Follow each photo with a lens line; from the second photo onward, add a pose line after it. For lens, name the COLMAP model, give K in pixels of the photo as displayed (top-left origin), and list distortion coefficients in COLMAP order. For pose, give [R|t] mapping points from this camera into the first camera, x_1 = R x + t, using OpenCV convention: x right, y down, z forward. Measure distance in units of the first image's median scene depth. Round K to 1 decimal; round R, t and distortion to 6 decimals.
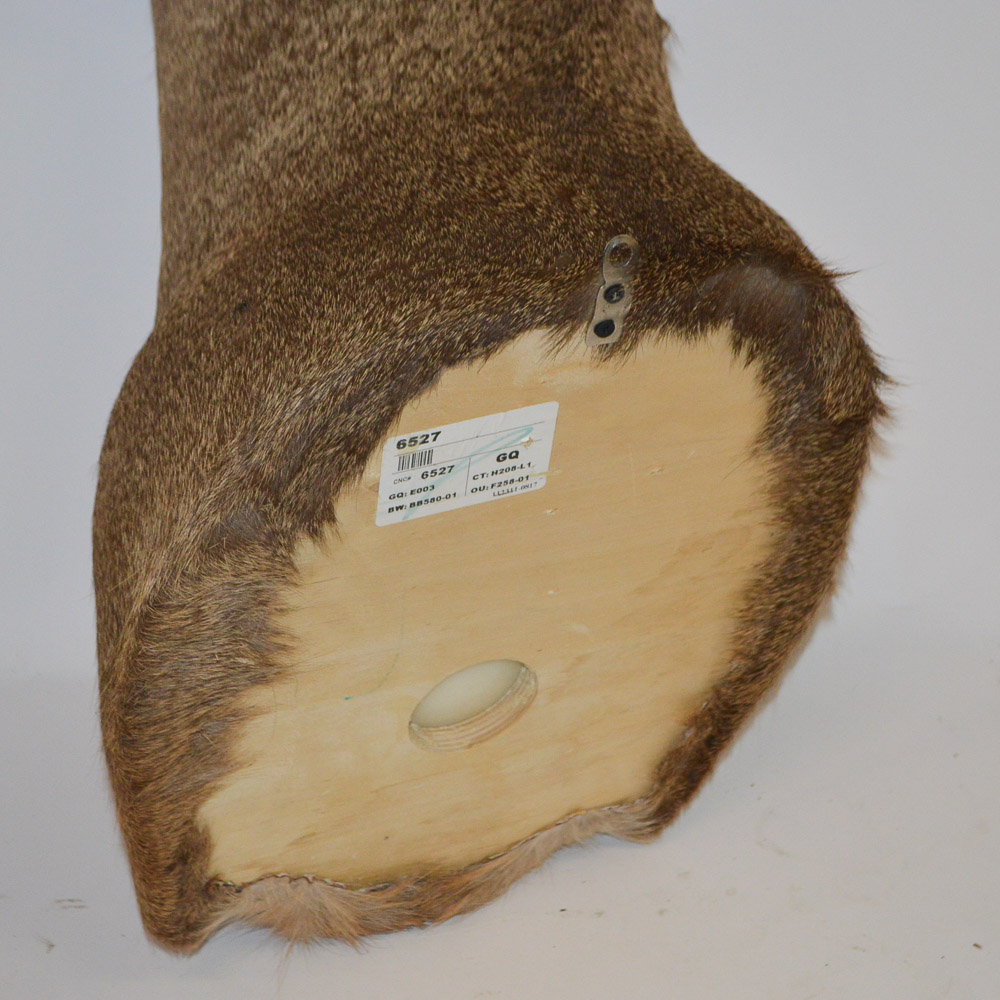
lens RADIAL K [[2756.7, 0, 500.0], [0, 2756.7, 500.0], [0, 0, 1]] dist [-0.056772, 0.355236]
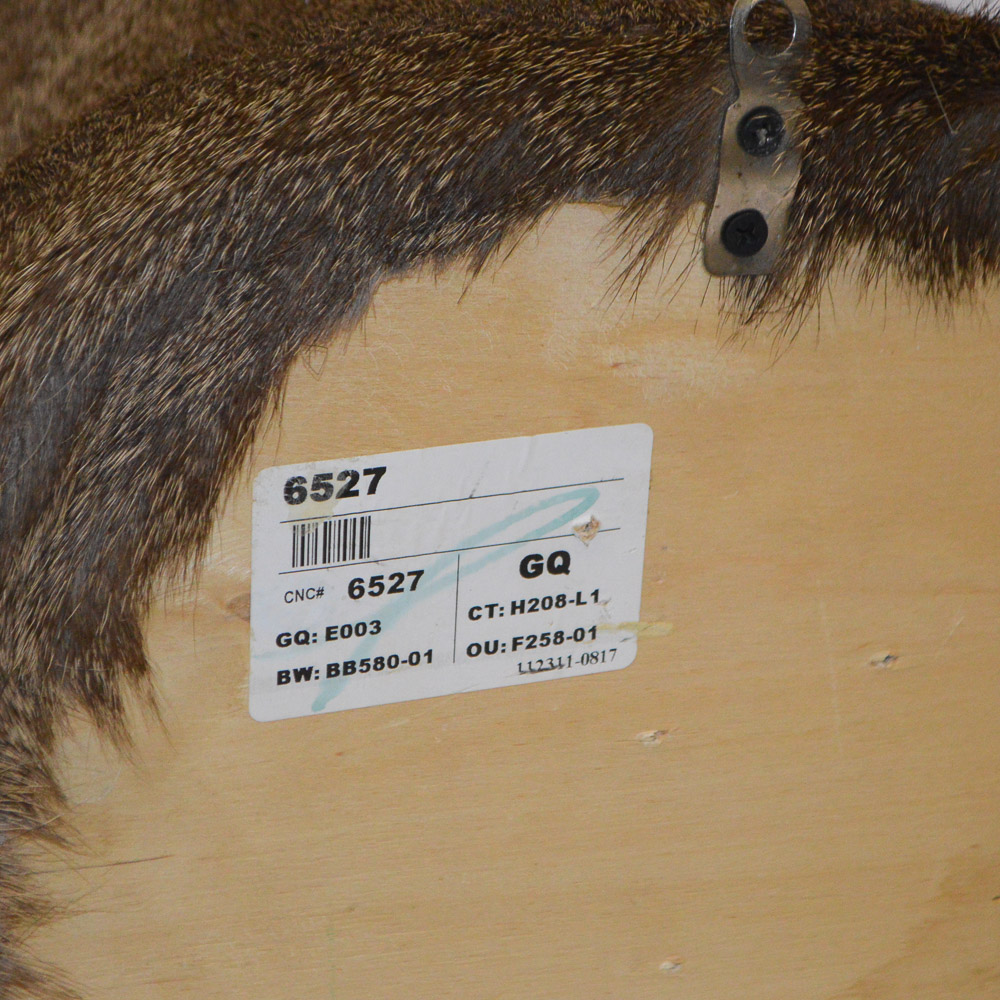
lens RADIAL K [[3375.9, 0, 500.0], [0, 3375.9, 500.0], [0, 0, 1]] dist [0.044031, -0.021477]
pose [[0.998049, -0.036400, -0.050733, 0.023923], [0.017179, 0.941221, -0.337354, 0.160785], [0.060031, 0.335824, 0.940010, 0.481352]]
